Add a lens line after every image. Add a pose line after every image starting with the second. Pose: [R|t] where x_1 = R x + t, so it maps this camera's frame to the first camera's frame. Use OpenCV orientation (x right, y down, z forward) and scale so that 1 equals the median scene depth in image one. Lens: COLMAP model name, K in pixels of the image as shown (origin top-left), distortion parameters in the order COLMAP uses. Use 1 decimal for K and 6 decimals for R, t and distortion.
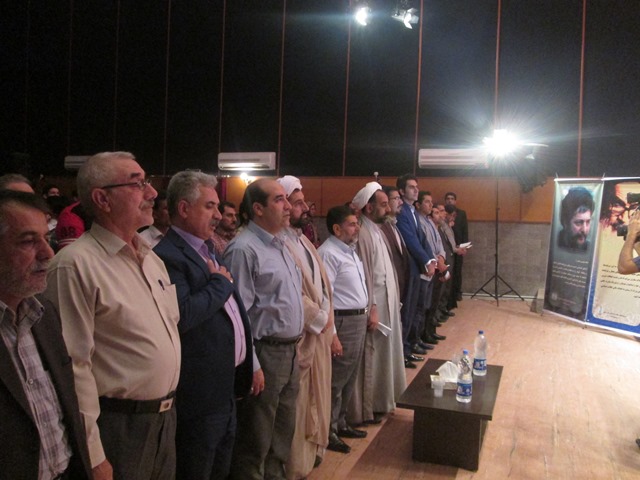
lens RADIAL K [[625.1, 0, 319.4], [0, 625.1, 240.1], [0, 0, 1]] dist [-0.065340, 0.000000]
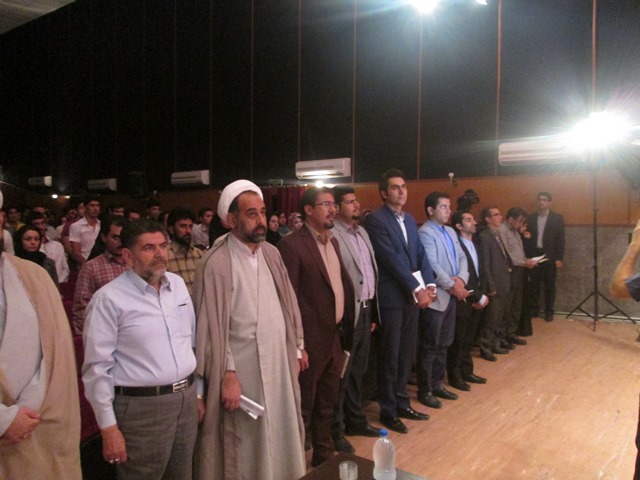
lens RADIAL K [[537.8, 0, 320.2], [0, 537.8, 233.7], [0, 0, 1]] dist [-0.050741, 0.001785]
pose [[0.951500, -0.015194, -0.307274, 0.159281], [0.010676, 0.999809, -0.016381, -0.012474], [0.307464, 0.012306, 0.951480, 0.229110]]
